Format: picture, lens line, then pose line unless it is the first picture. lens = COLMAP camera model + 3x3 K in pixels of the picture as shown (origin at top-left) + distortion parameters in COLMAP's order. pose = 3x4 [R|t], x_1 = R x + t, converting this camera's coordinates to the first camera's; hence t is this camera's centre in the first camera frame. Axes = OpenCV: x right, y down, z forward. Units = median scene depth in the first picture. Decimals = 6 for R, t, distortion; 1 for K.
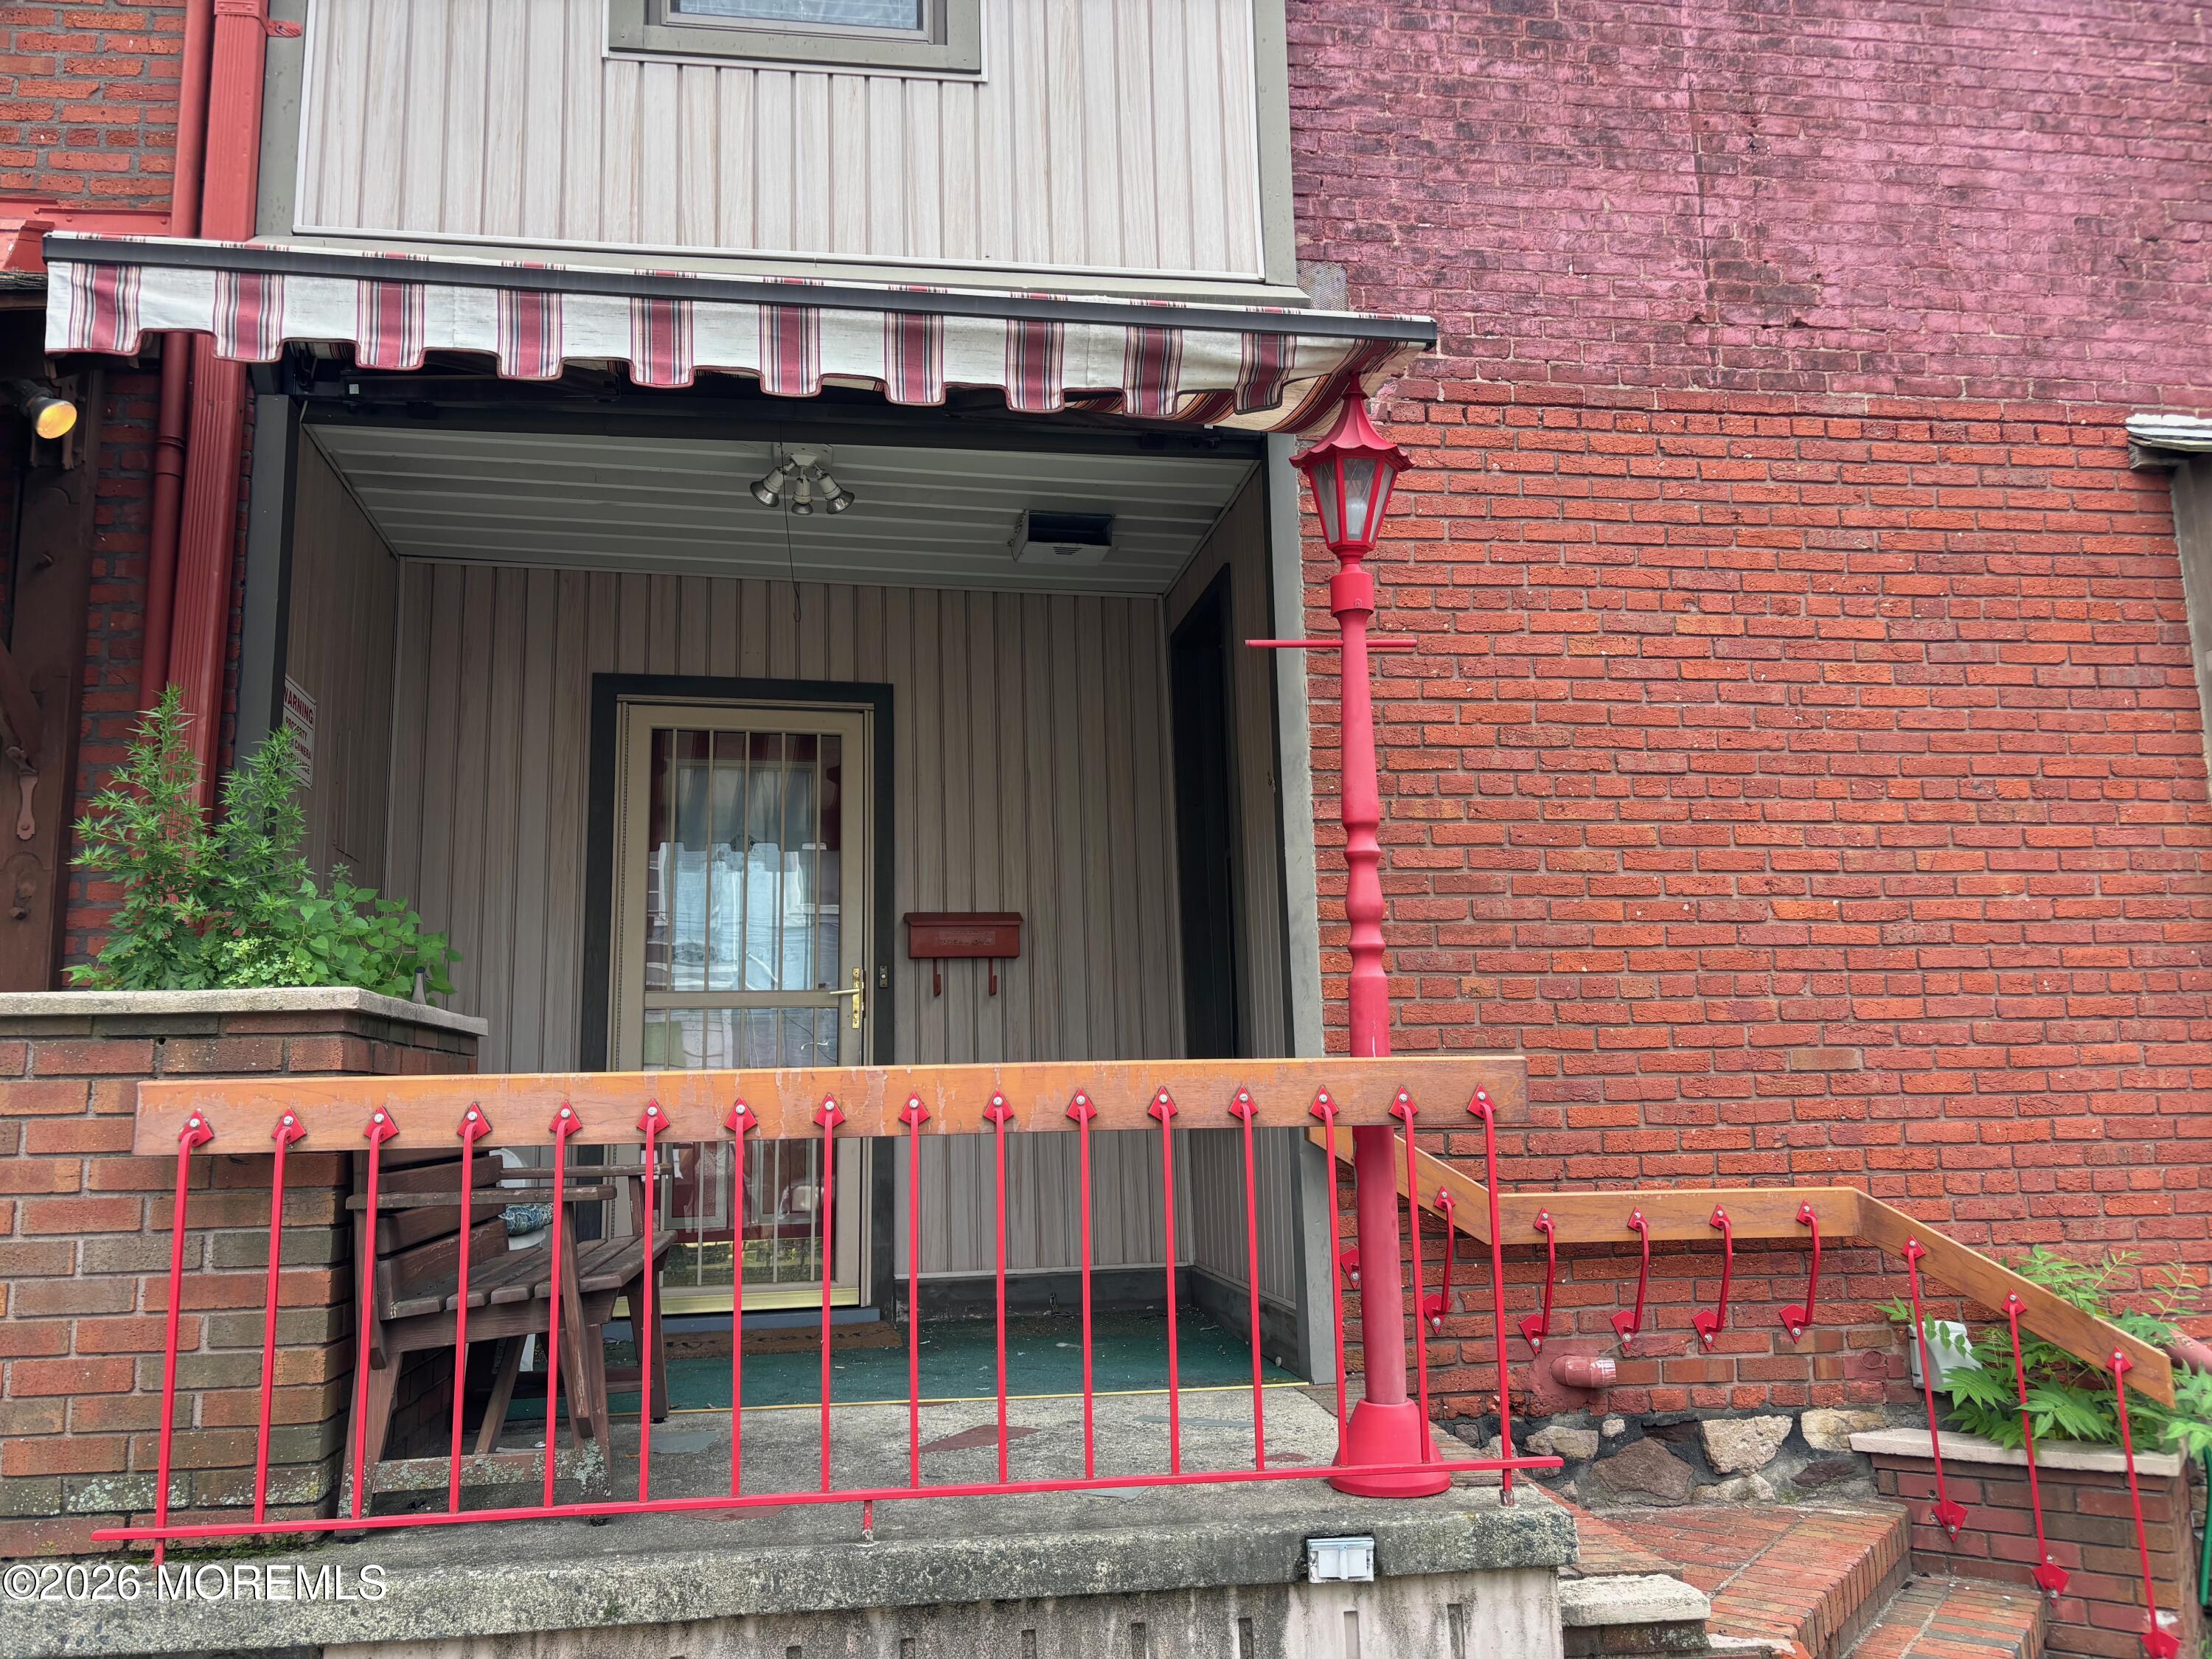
lens RADIAL K [[1659.7, 0, 1102.5], [0, 1659.7, 835.1], [0, 0, 1]] dist [0.019526, -0.010490]
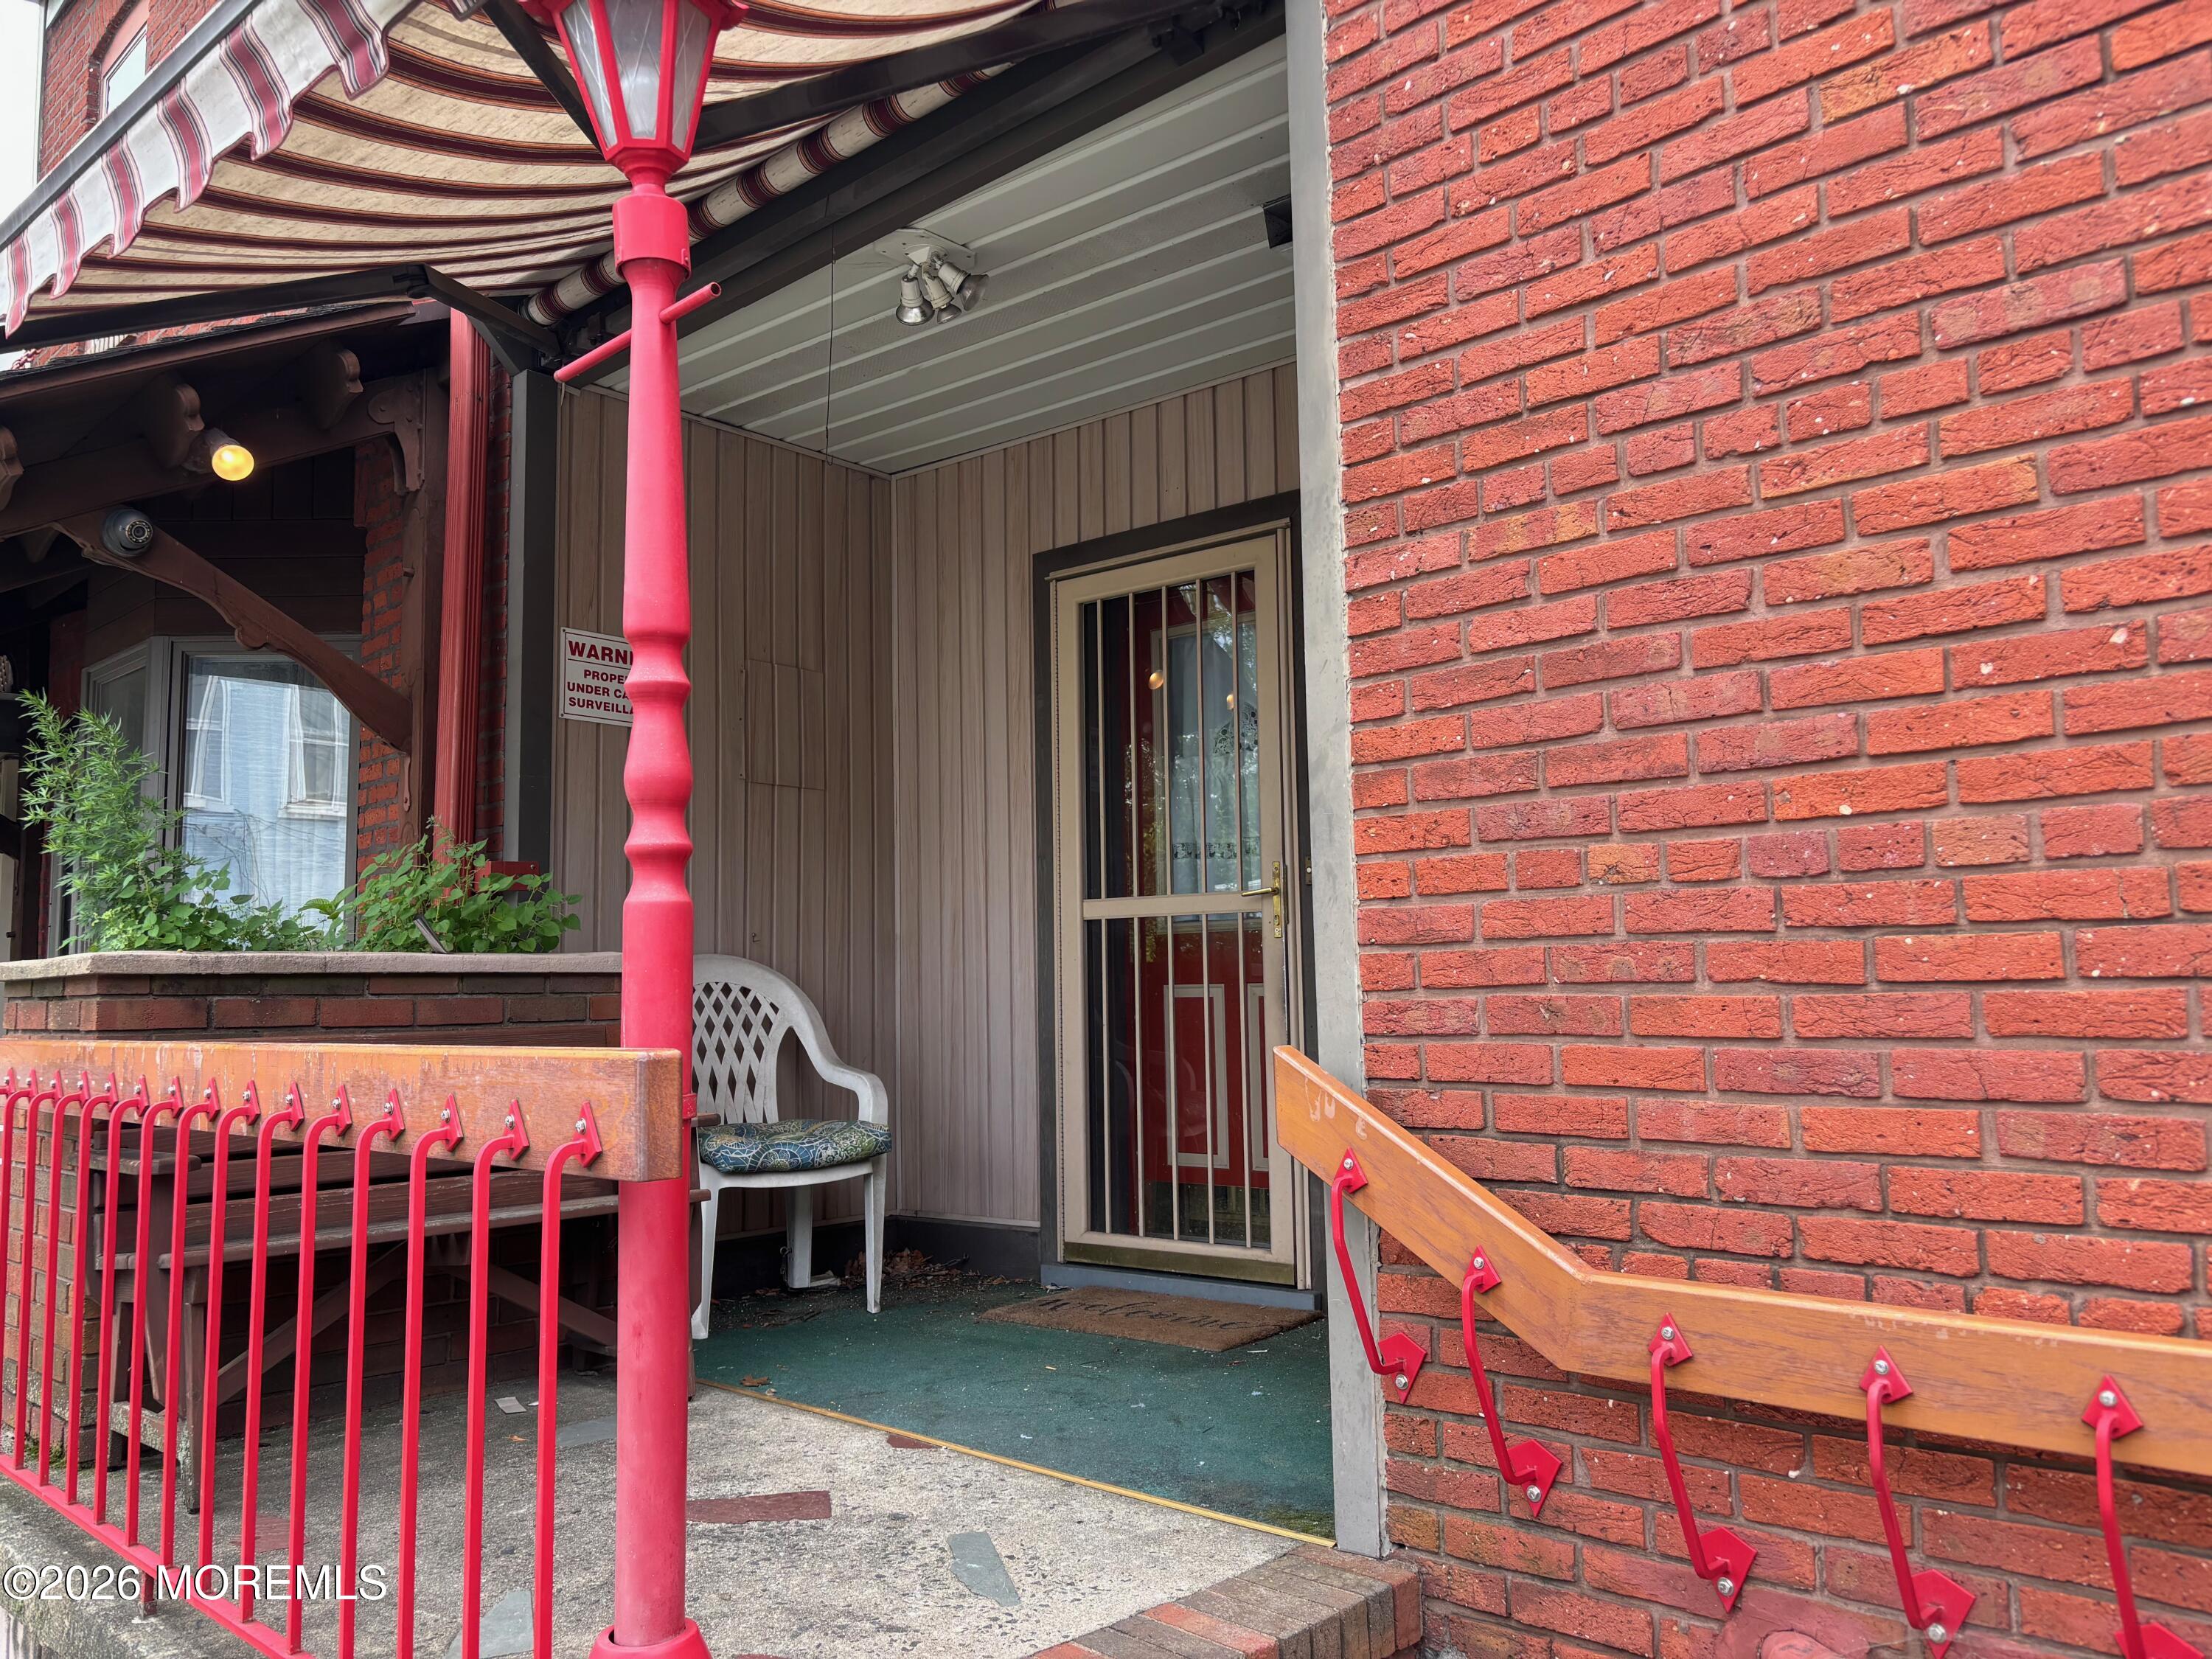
lens RADIAL K [[1659.7, 0, 1102.5], [0, 1659.7, 835.1], [0, 0, 1]] dist [0.019526, -0.010490]
pose [[0.636533, -0.067043, -0.768330, 0.511029], [0.130701, 0.991182, 0.021792, 0.050893], [0.760094, -0.114293, 0.639683, 0.550934]]
